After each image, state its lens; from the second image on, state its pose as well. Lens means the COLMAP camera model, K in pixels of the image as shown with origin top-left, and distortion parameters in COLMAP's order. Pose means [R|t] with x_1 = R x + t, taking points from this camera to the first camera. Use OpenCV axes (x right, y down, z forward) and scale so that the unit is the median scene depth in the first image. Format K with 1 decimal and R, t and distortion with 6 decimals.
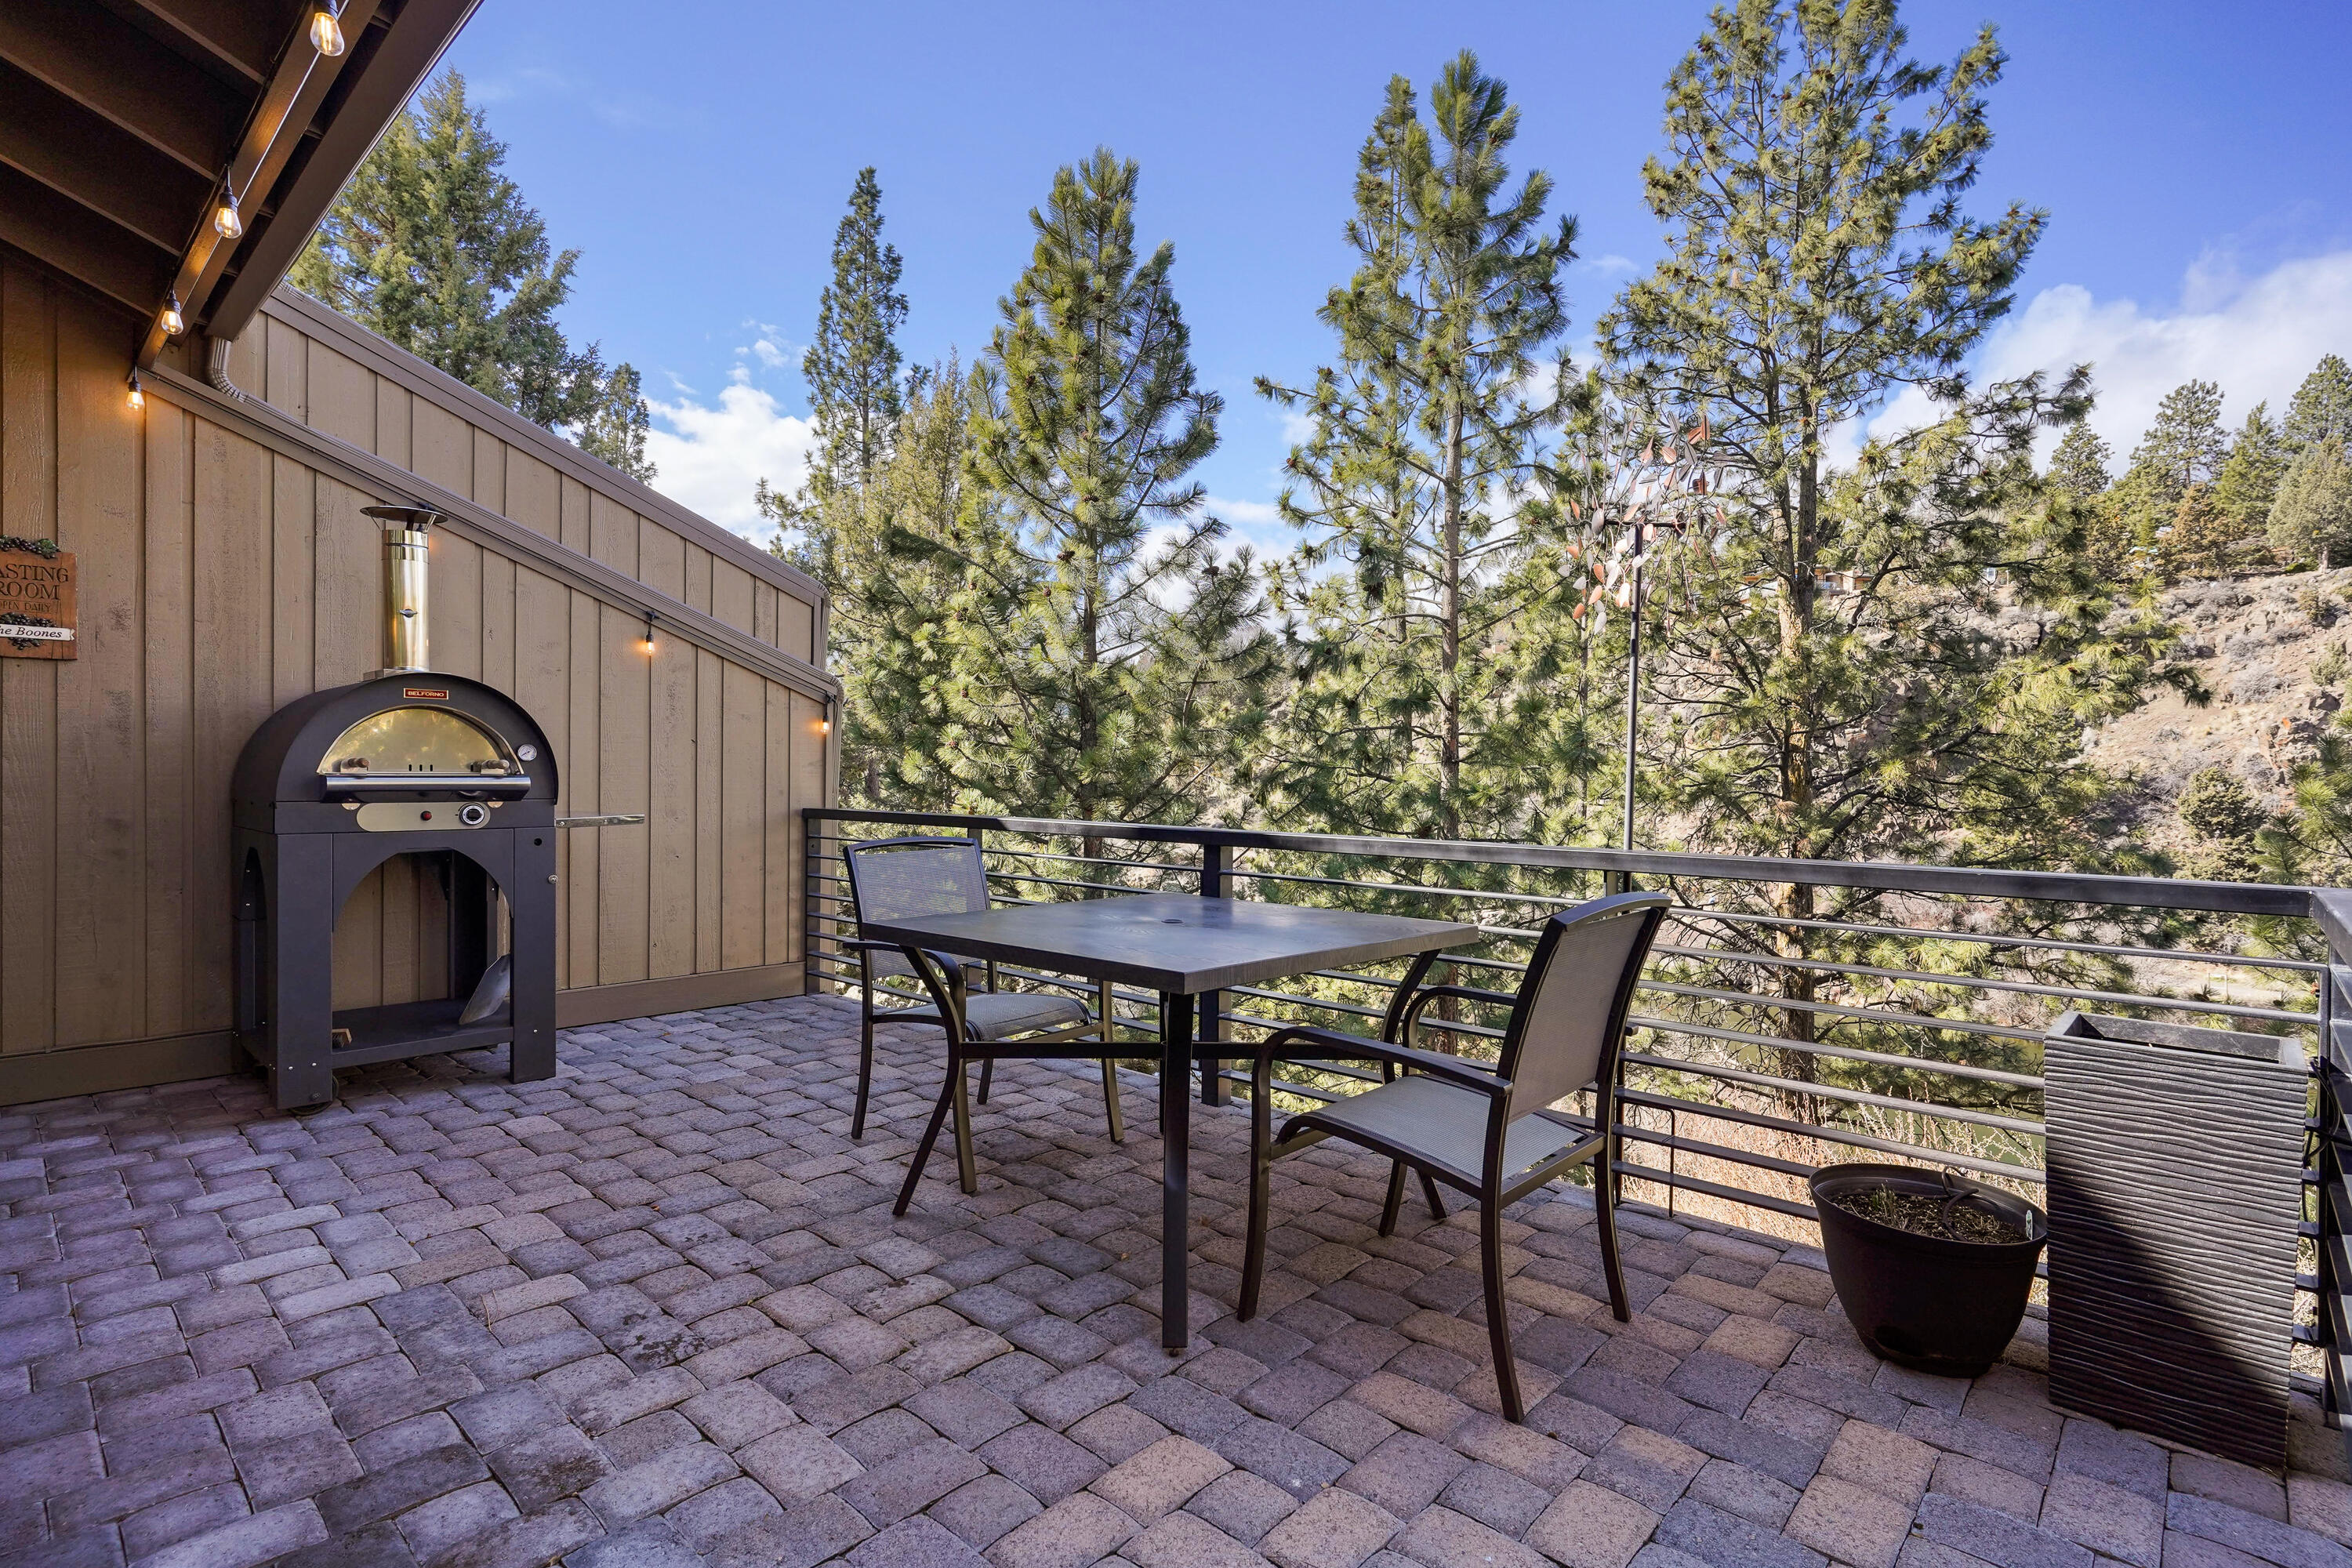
lens RADIAL K [[1138.1, 0, 1189.6], [0, 1138.1, 775.4], [0, 0, 1]] dist [-0.011207, 0.006736]
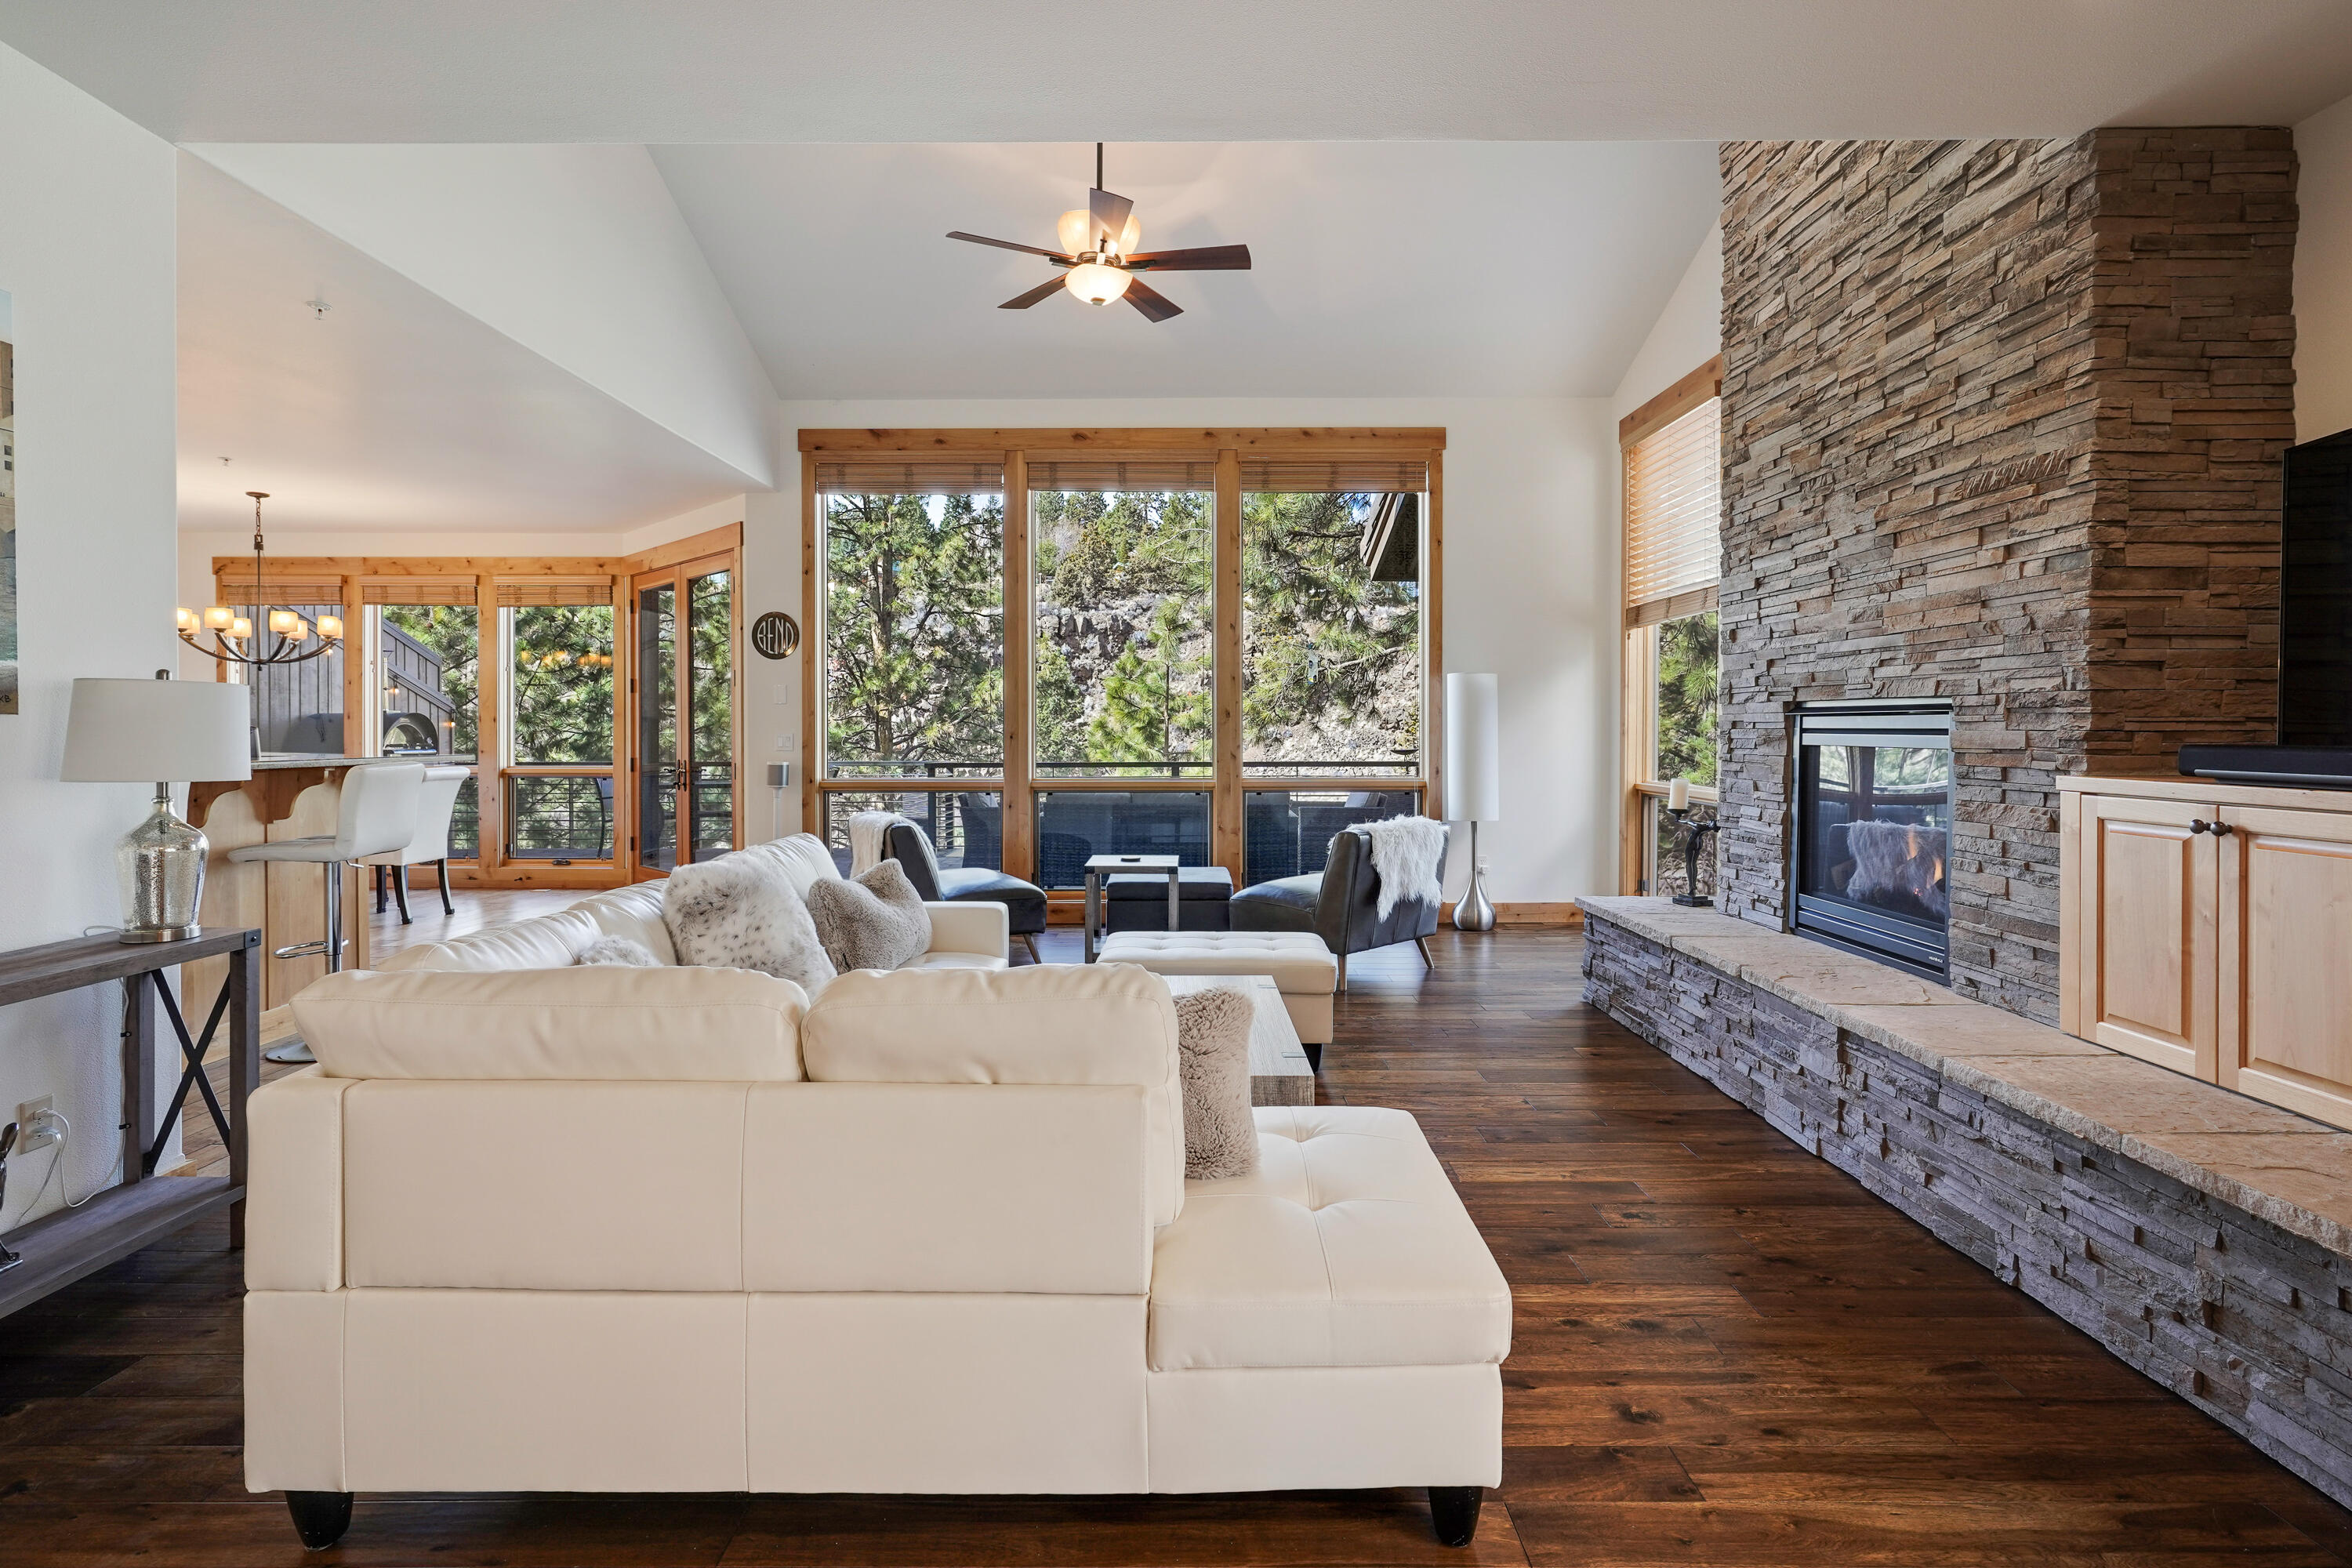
lens RADIAL K [[1138.1, 0, 1180.3], [0, 1138.1, 747.6], [0, 0, 1]] dist [-0.011207, 0.006736]
pose [[0.741397, -0.021178, 0.670732, -0.304534], [0.013246, 0.999769, 0.016926, -0.006806], [-0.670936, -0.003664, 0.741507, -0.618688]]
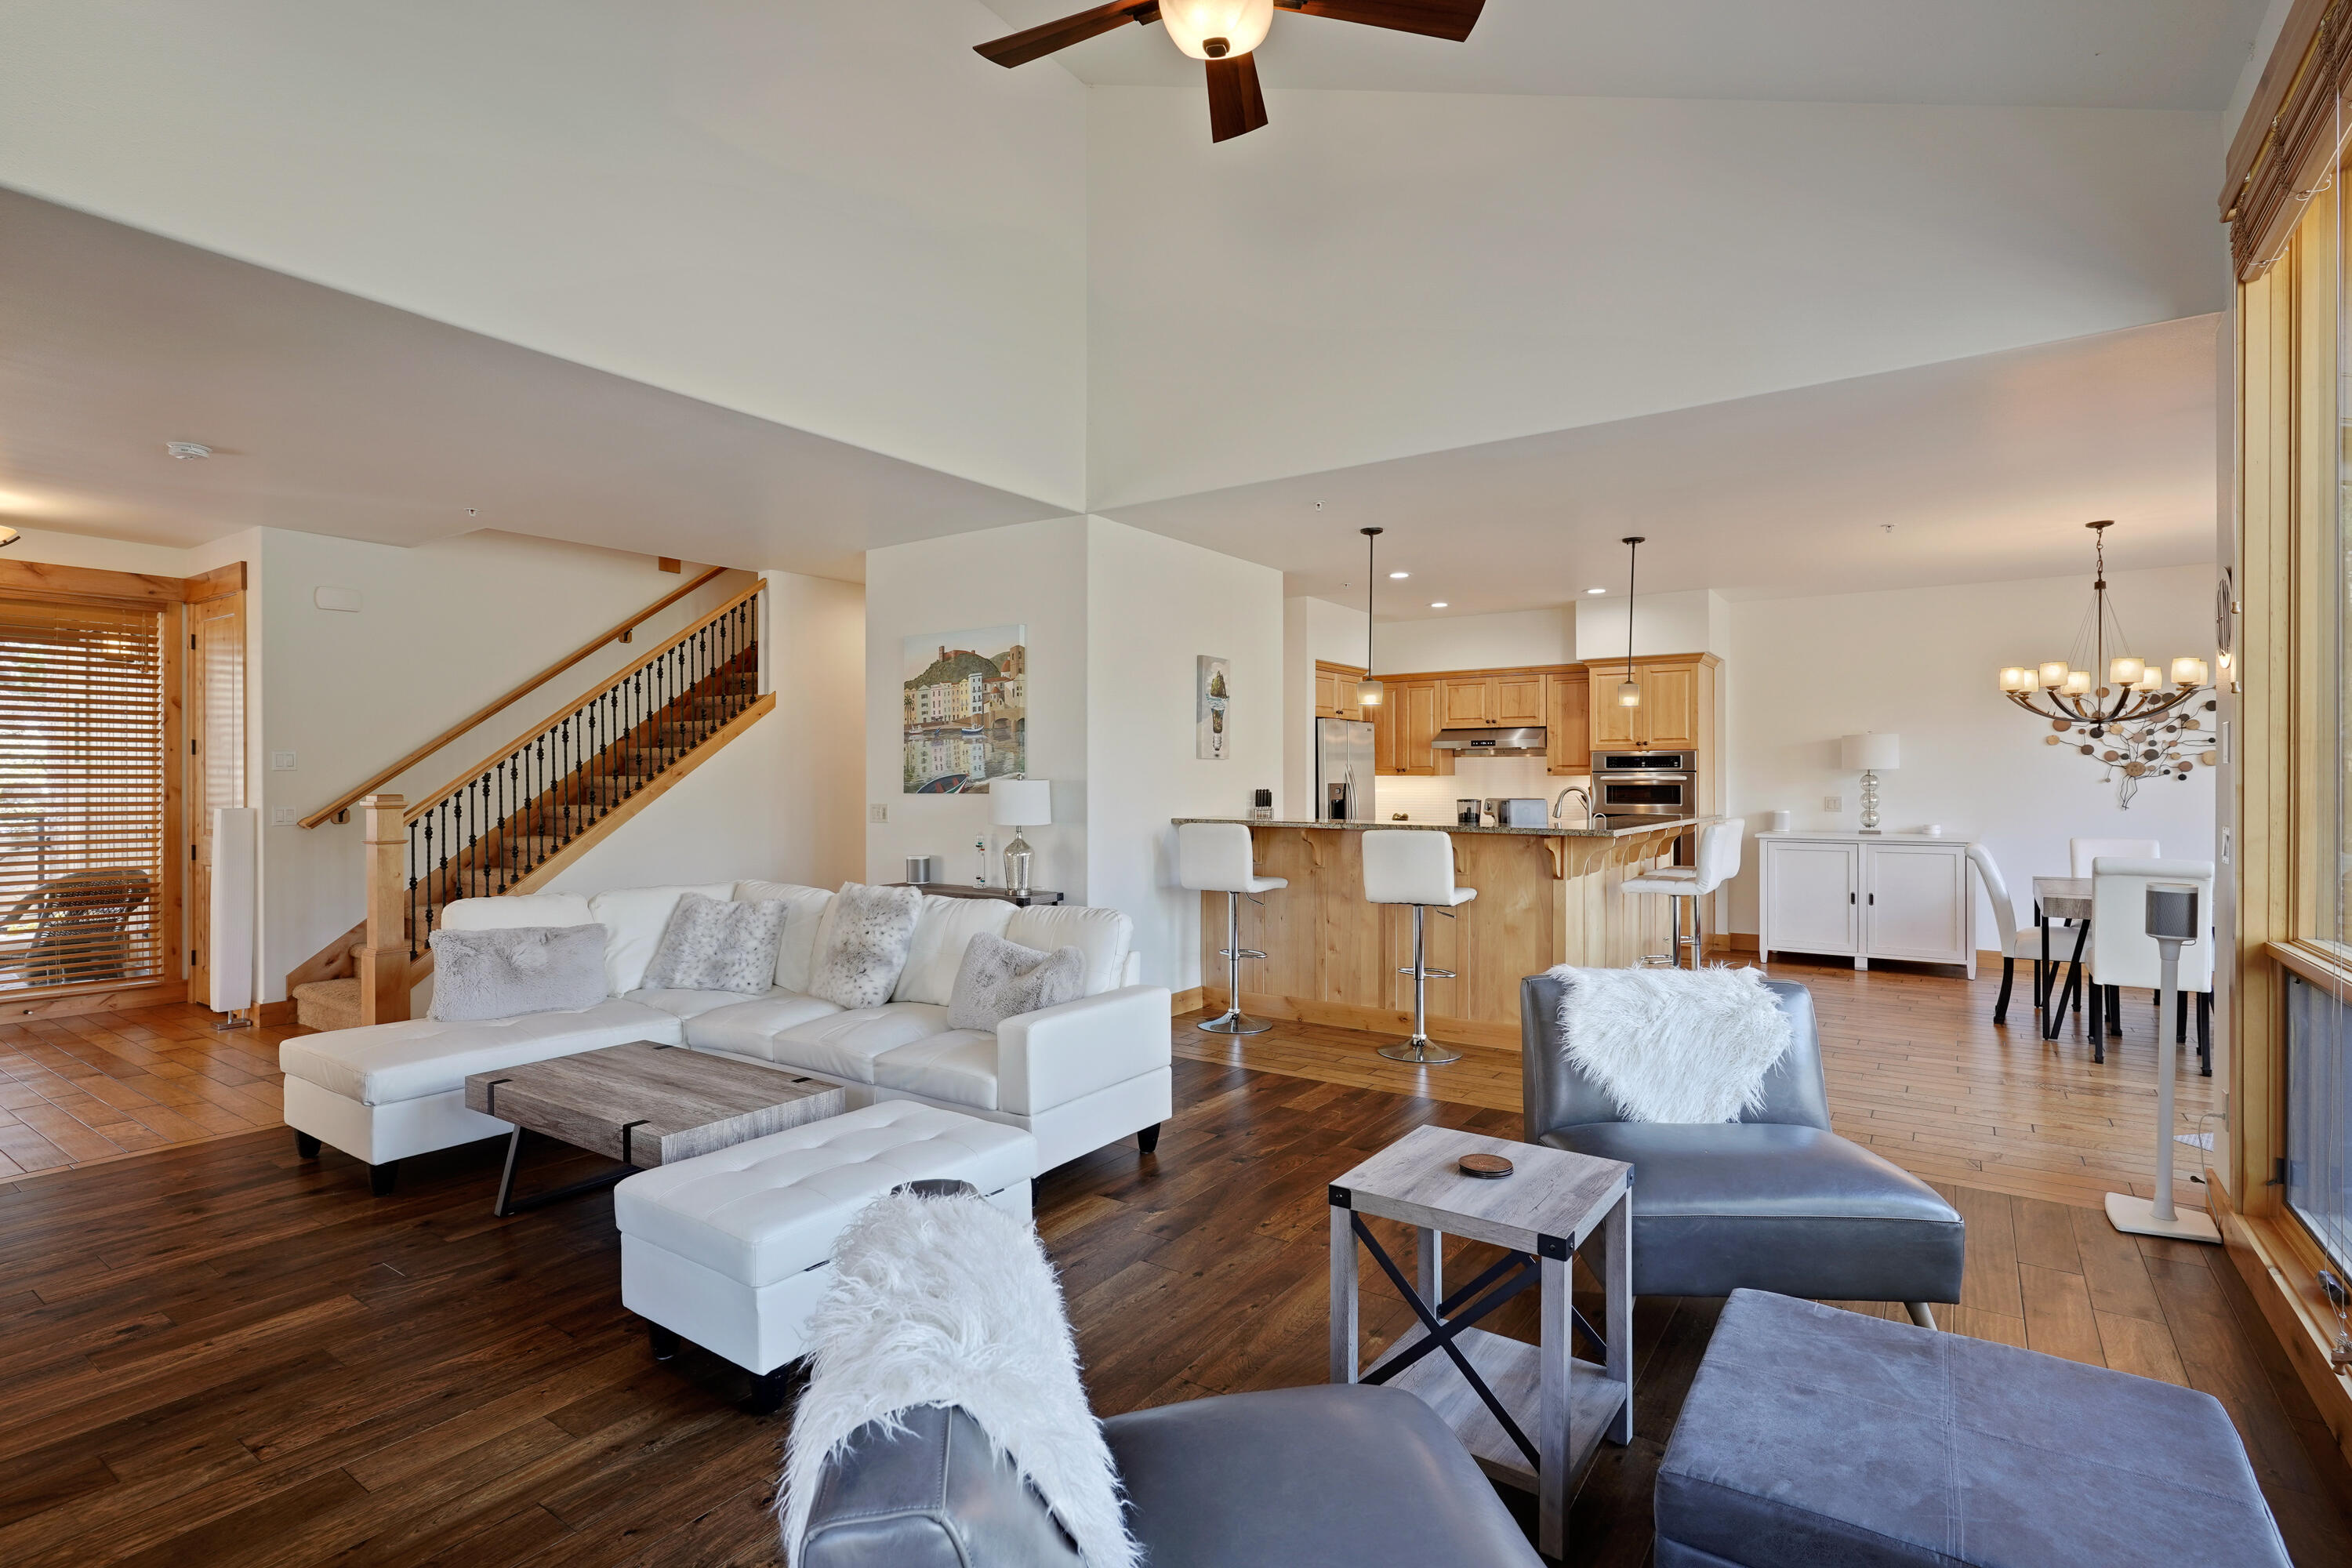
lens RADIAL K [[1138.1, 0, 1177.6], [0, 1138.1, 778.0], [0, 0, 1]] dist [-0.011207, 0.006736]
pose [[0.131862, -0.011029, -0.991207, 0.119332], [-0.006813, 0.999904, -0.012032, -0.012987], [0.991245, 0.008339, 0.131775, -0.363448]]
